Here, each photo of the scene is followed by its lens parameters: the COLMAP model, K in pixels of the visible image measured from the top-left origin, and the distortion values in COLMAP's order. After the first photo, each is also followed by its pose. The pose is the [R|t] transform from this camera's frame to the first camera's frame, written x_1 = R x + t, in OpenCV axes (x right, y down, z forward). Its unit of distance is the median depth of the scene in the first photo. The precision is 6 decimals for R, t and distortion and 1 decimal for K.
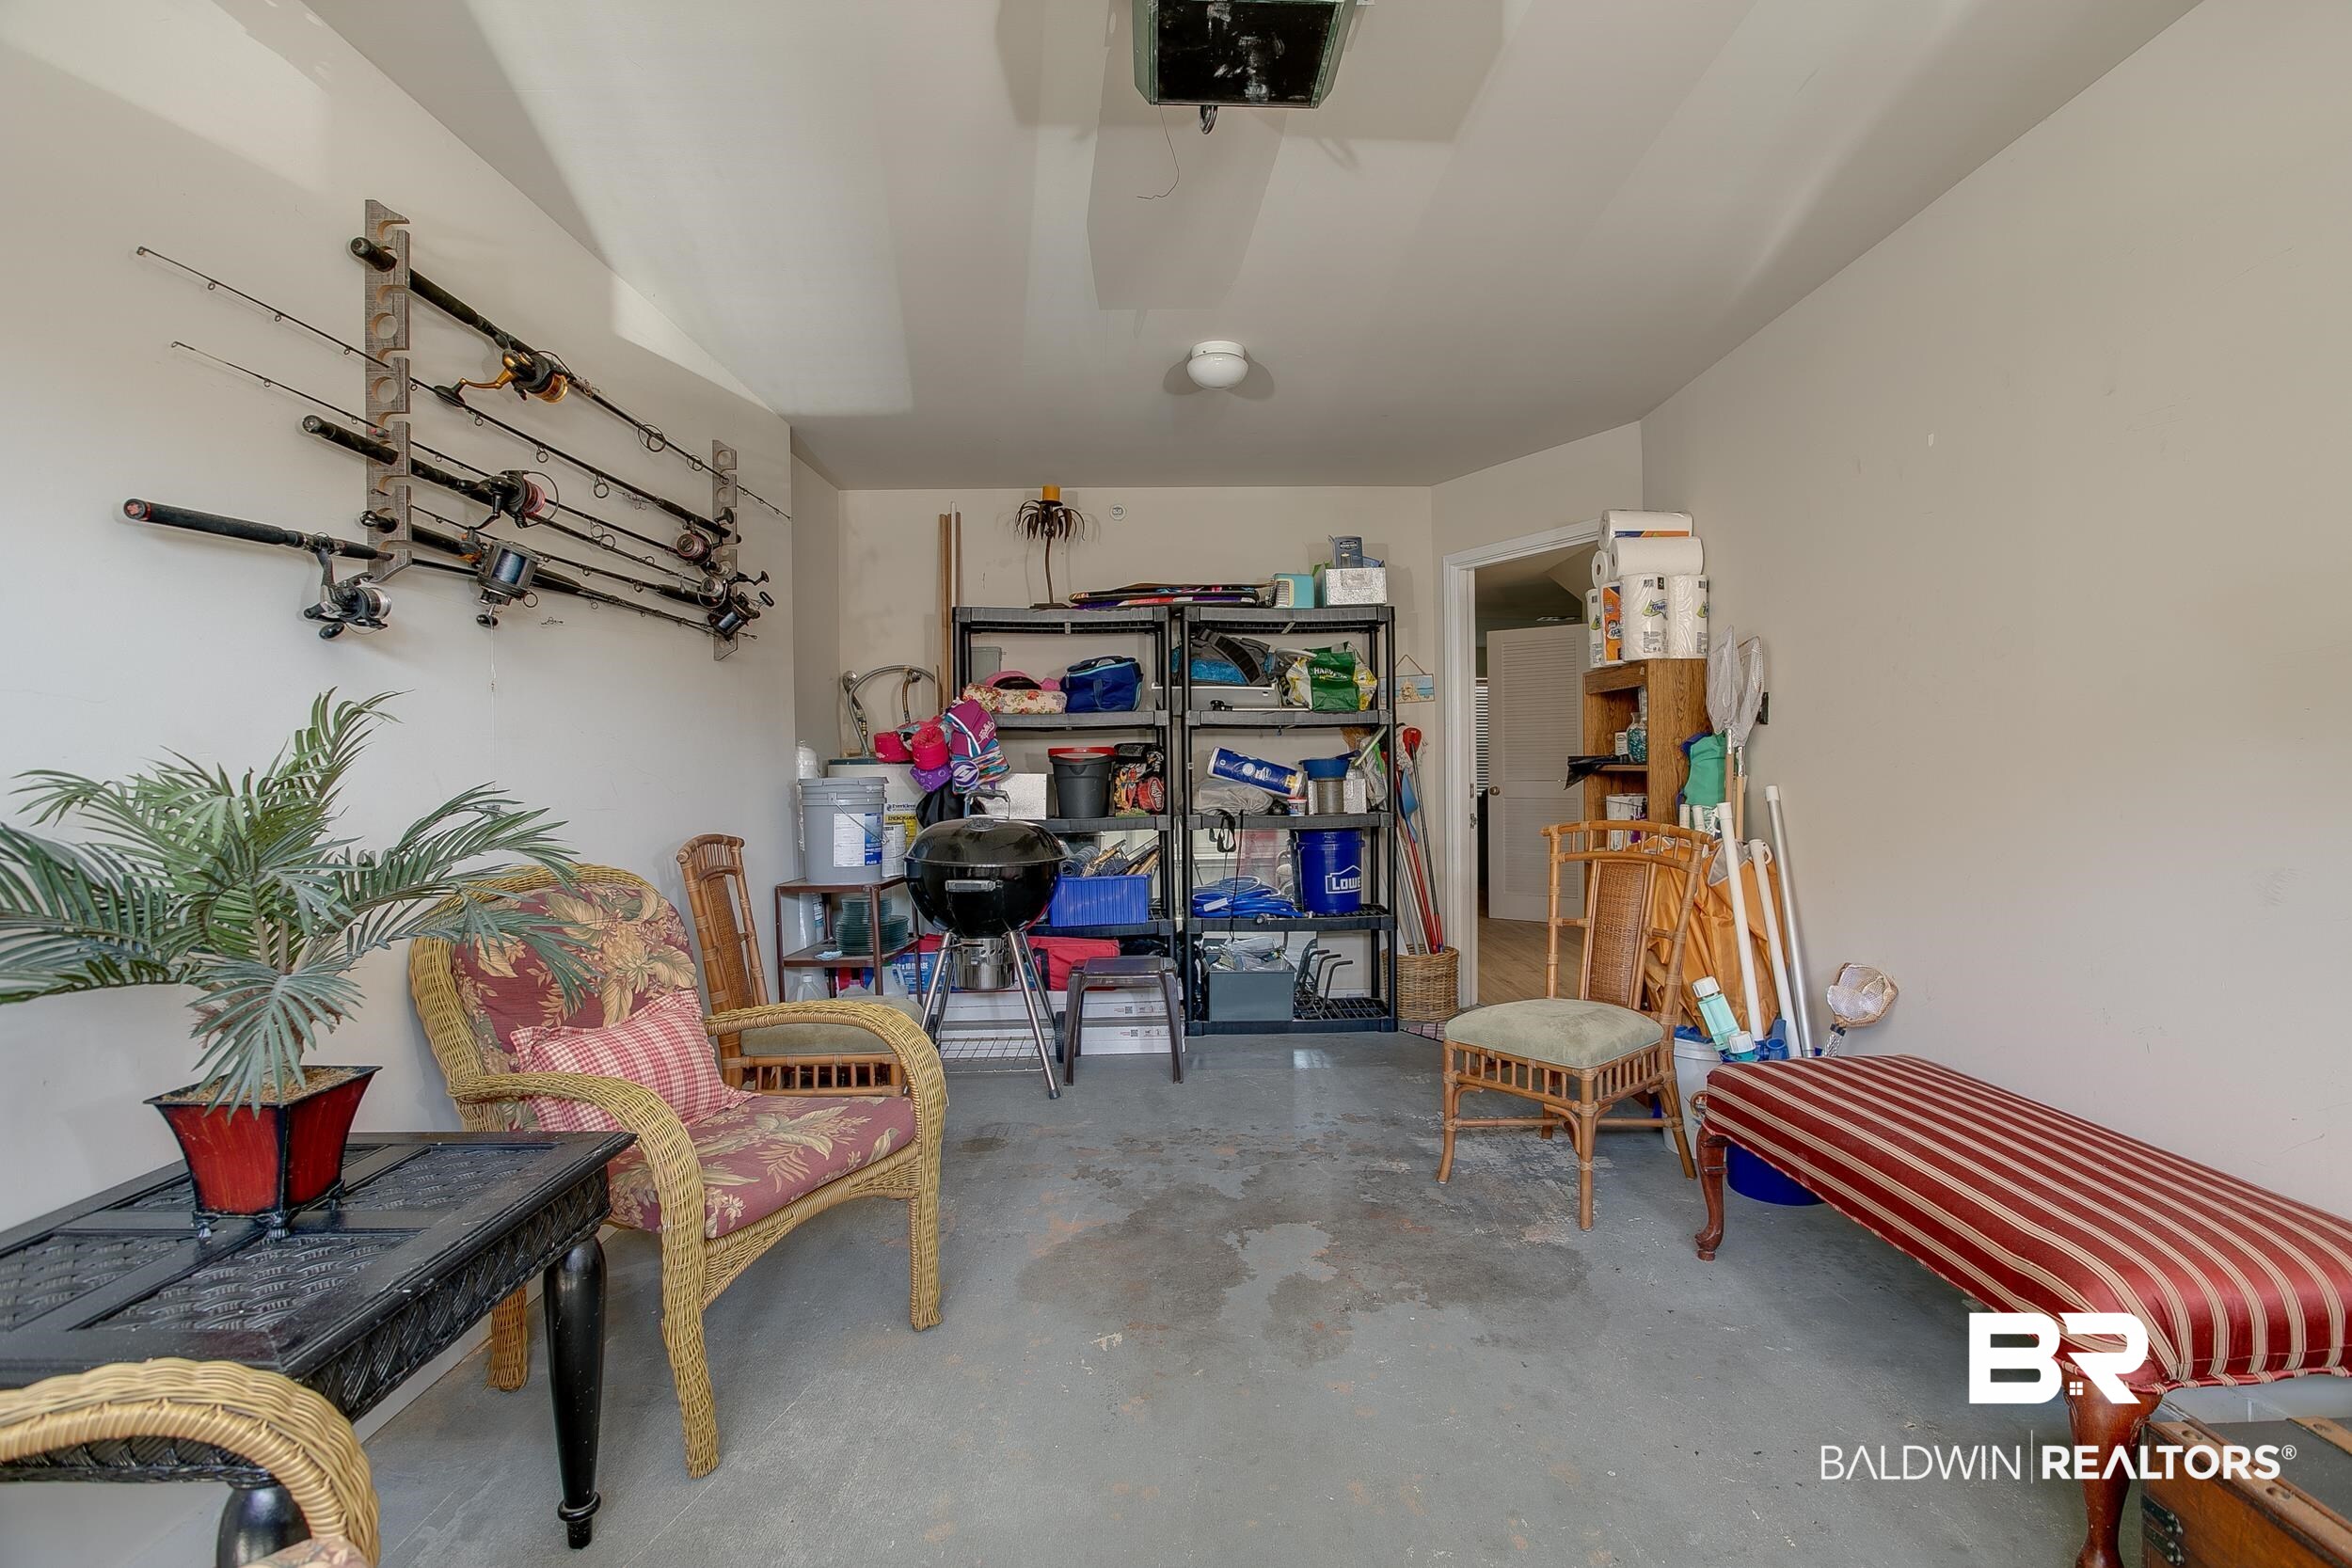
lens RADIAL K [[1149.7, 0, 1209.7], [0, 1149.7, 771.0], [0, 0, 1]] dist [-0.055244, 0.017238]
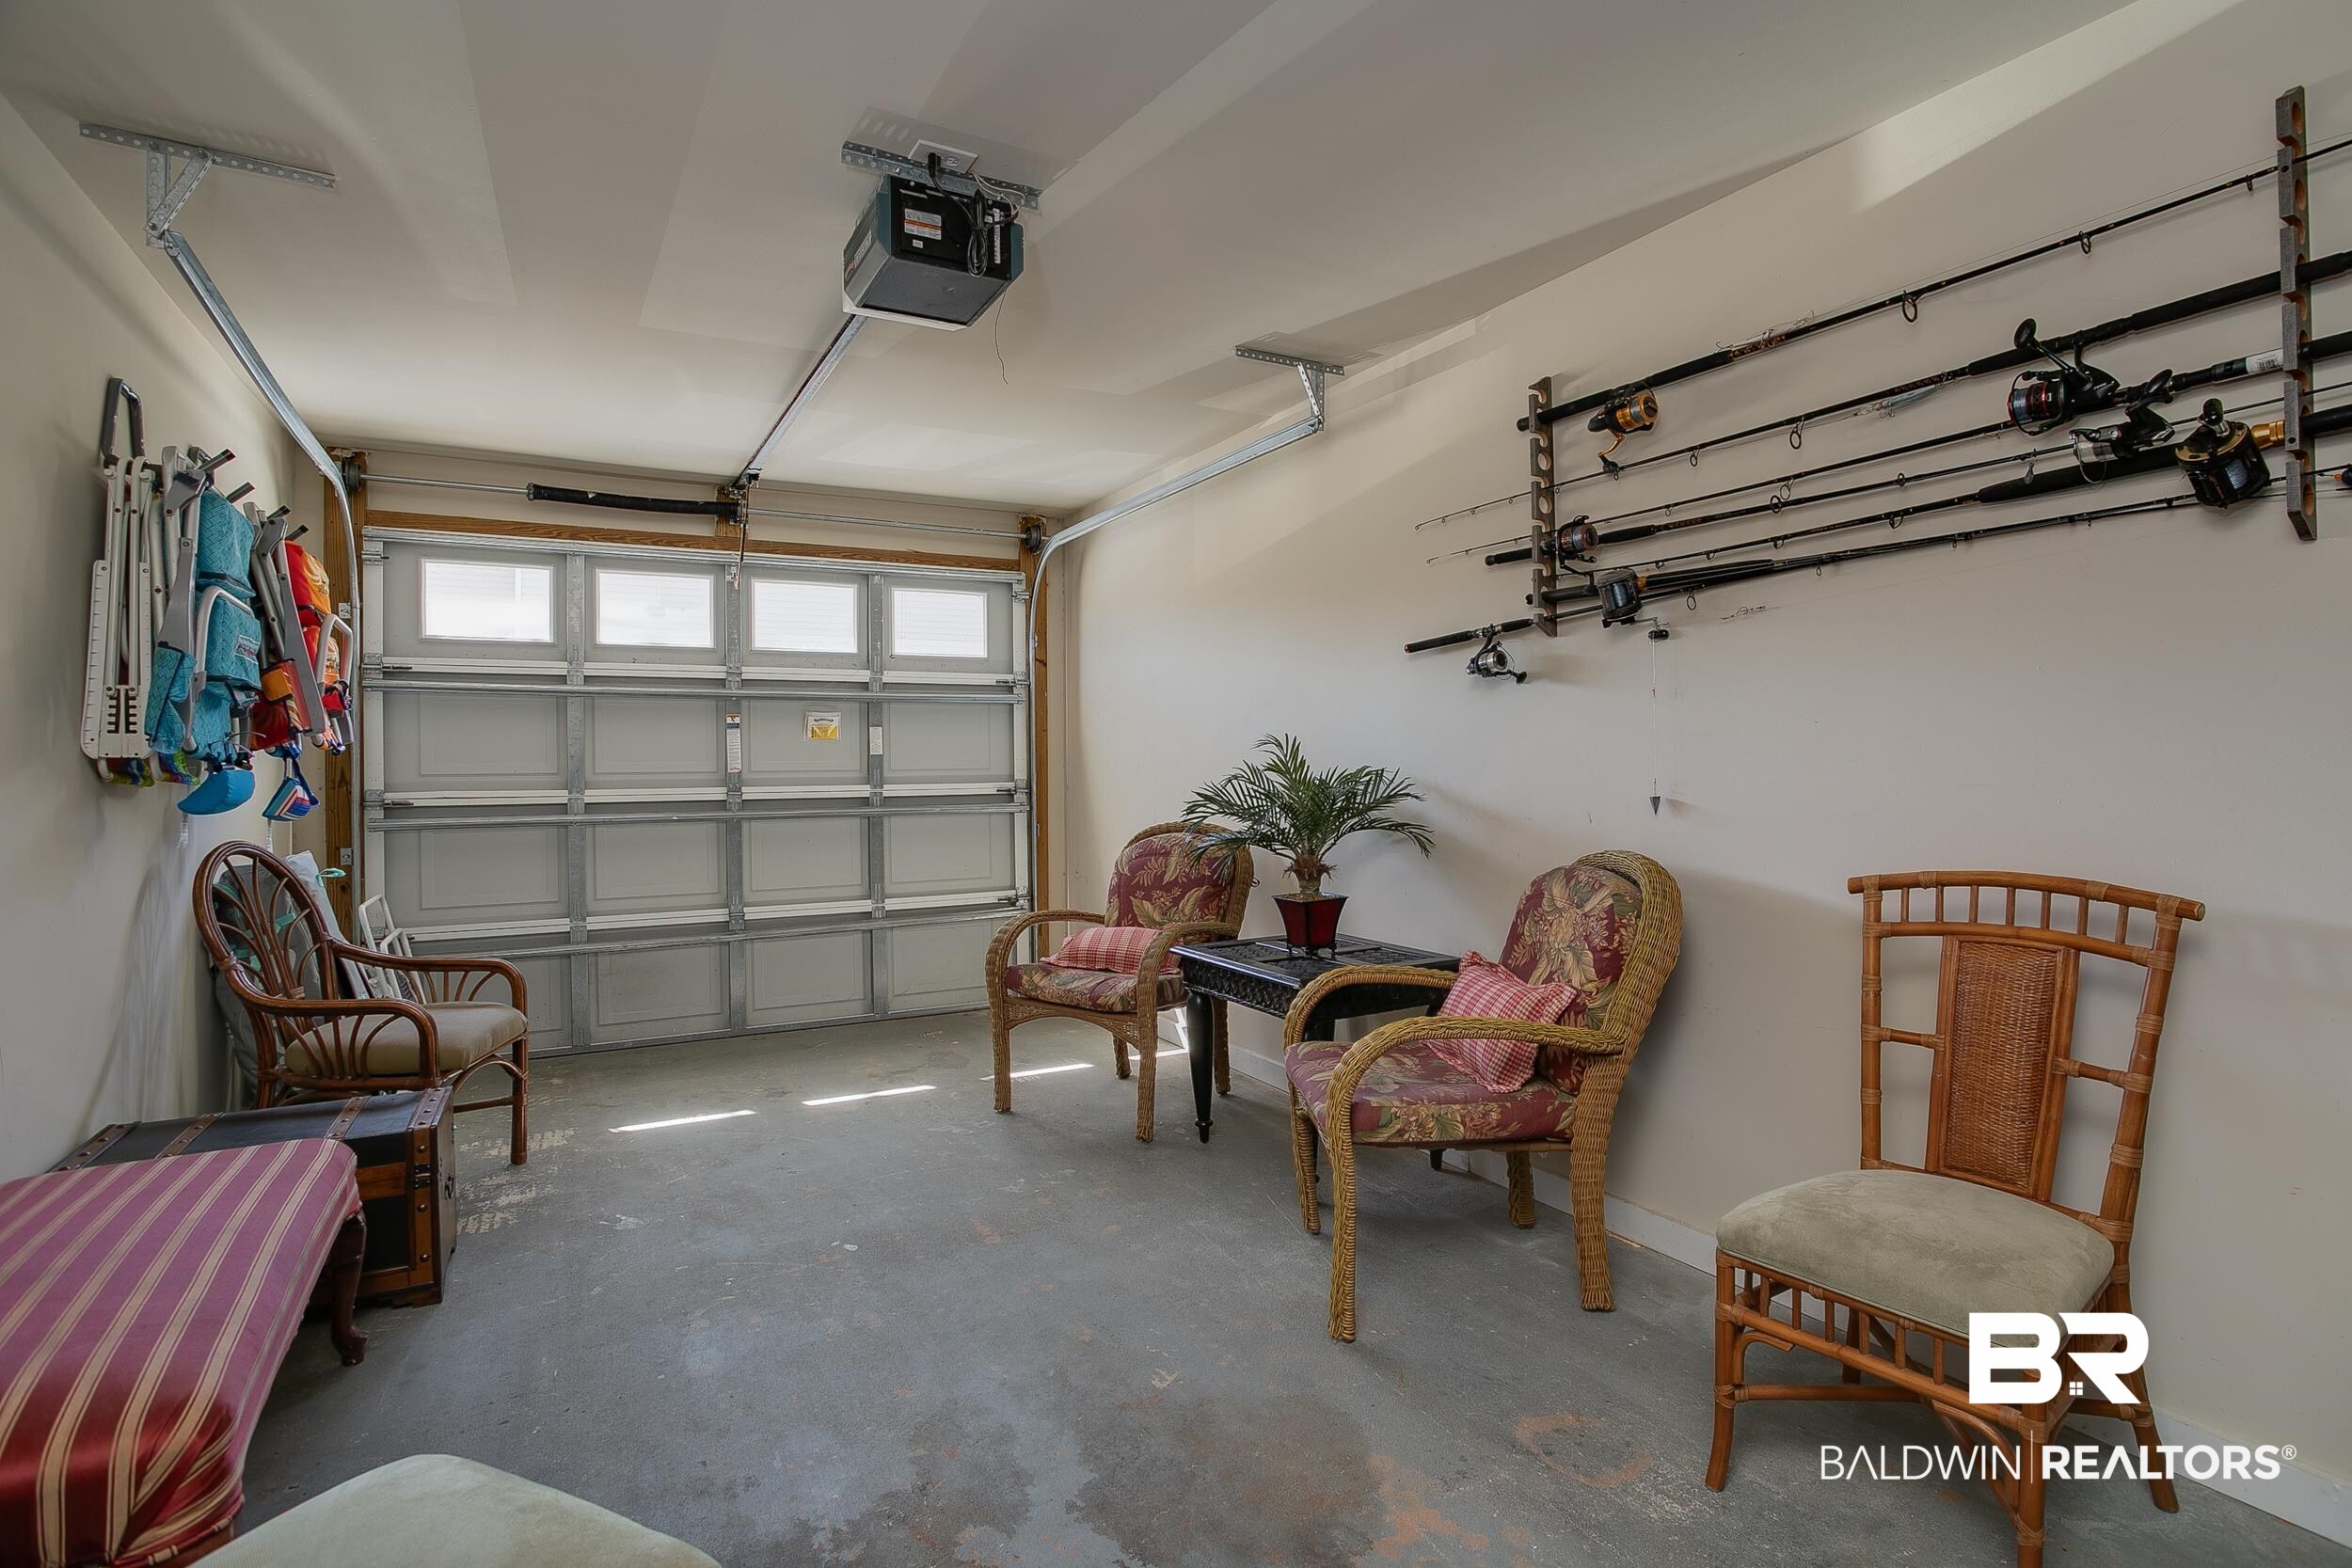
lens RADIAL K [[1149.7, 0, 1209.7], [0, 1149.7, 771.0], [0, 0, 1]] dist [-0.055244, 0.017238]
pose [[-0.867669, 0.018157, -0.496811, 0.347683], [0.014617, 0.999833, 0.011012, -0.016101], [0.496928, 0.002293, -0.867789, 1.903556]]
